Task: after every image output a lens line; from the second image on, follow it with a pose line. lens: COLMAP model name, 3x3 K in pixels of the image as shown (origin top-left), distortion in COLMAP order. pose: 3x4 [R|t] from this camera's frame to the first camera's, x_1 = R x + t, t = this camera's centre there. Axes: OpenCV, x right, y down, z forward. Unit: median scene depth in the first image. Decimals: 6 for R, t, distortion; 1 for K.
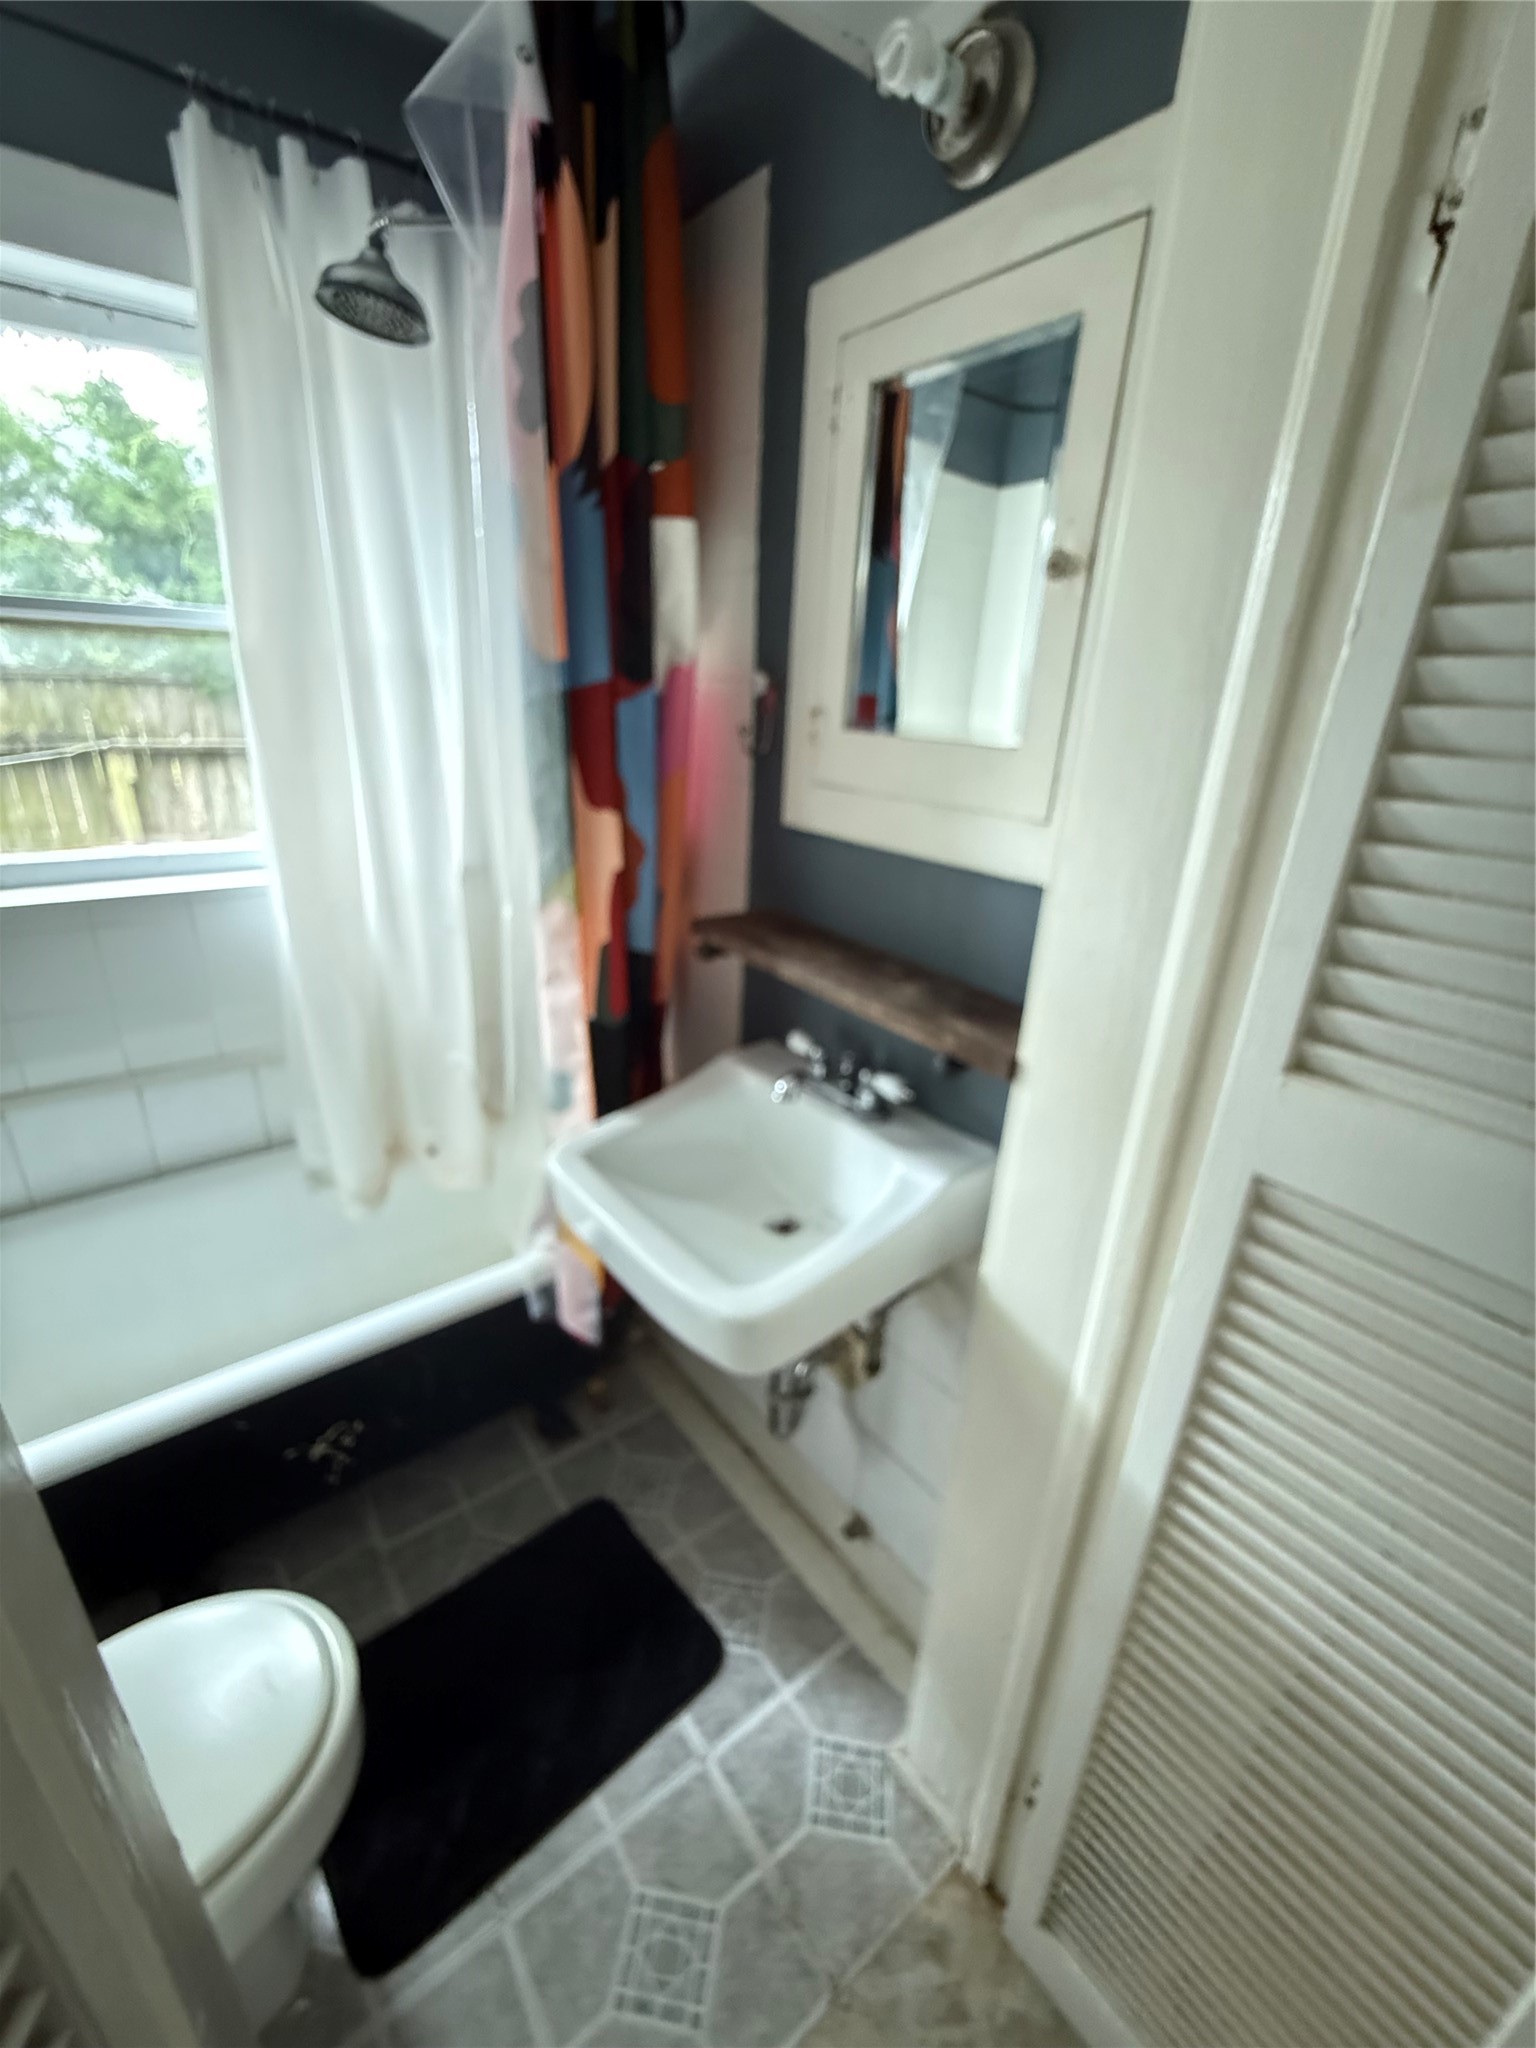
lens RADIAL K [[835.1, 0, 764.5], [0, 835.1, 1024.1], [0, 0, 1]] dist [-0.001882, 0.000380]
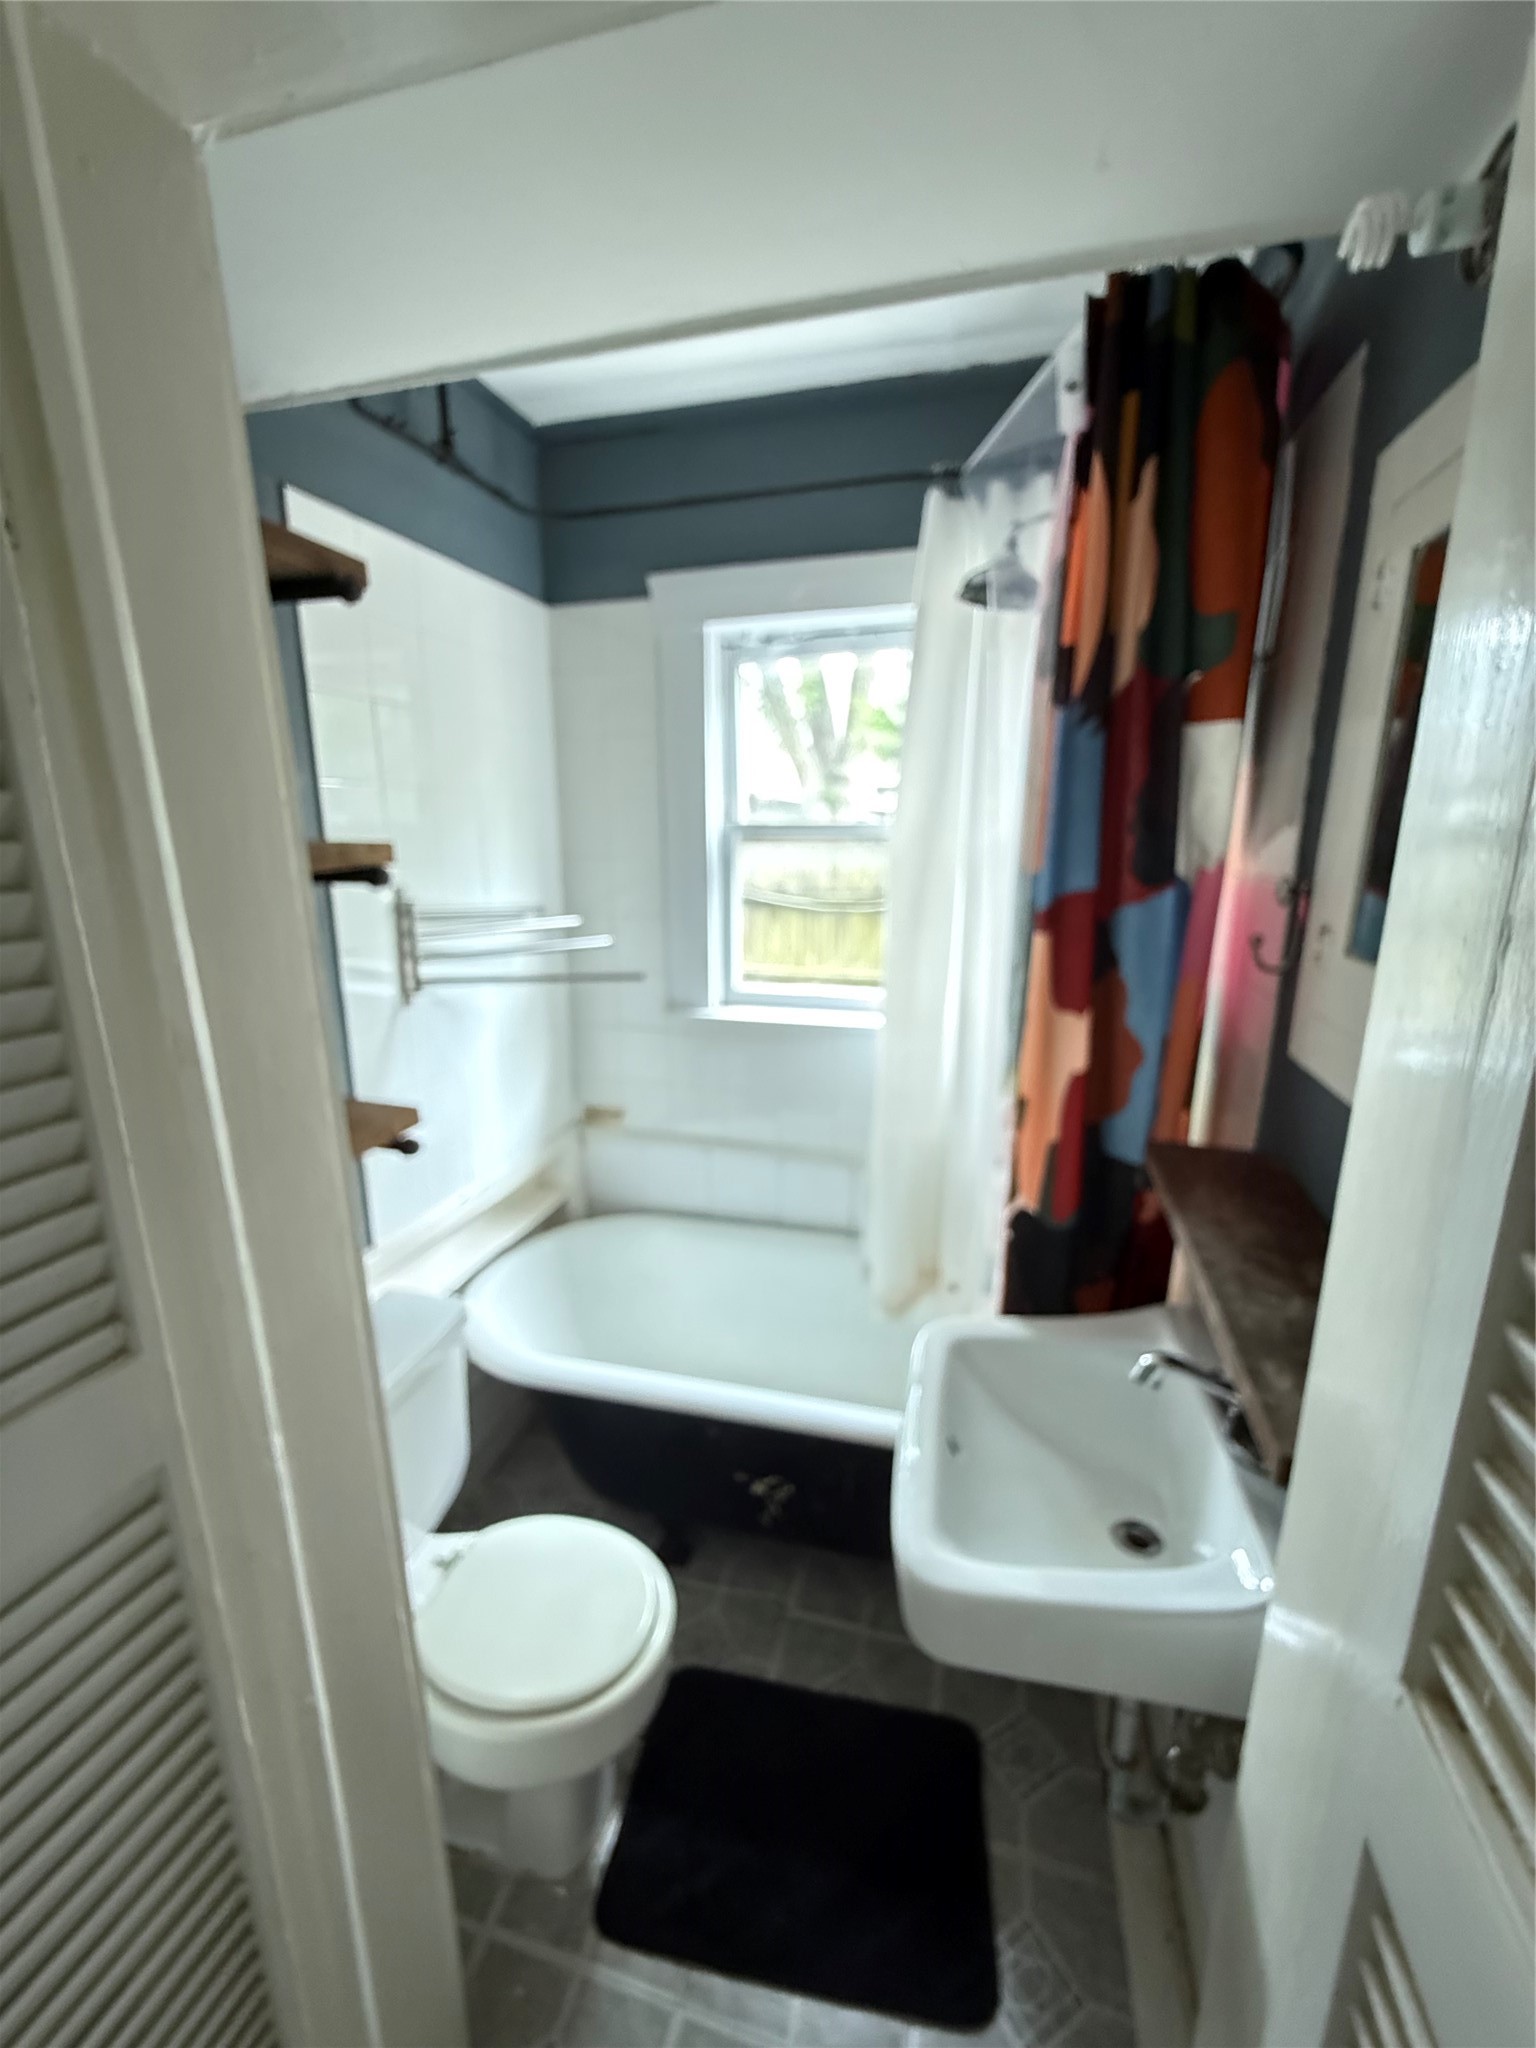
lens RADIAL K [[835.1, 0, 772.8], [0, 835.1, 1030.7], [0, 0, 1]] dist [-0.001882, 0.000380]
pose [[0.613141, 0.152455, -0.775123, 0.365734], [-0.274881, 0.961058, -0.028412, -0.111292], [0.740607, 0.230487, 0.631171, 0.122802]]
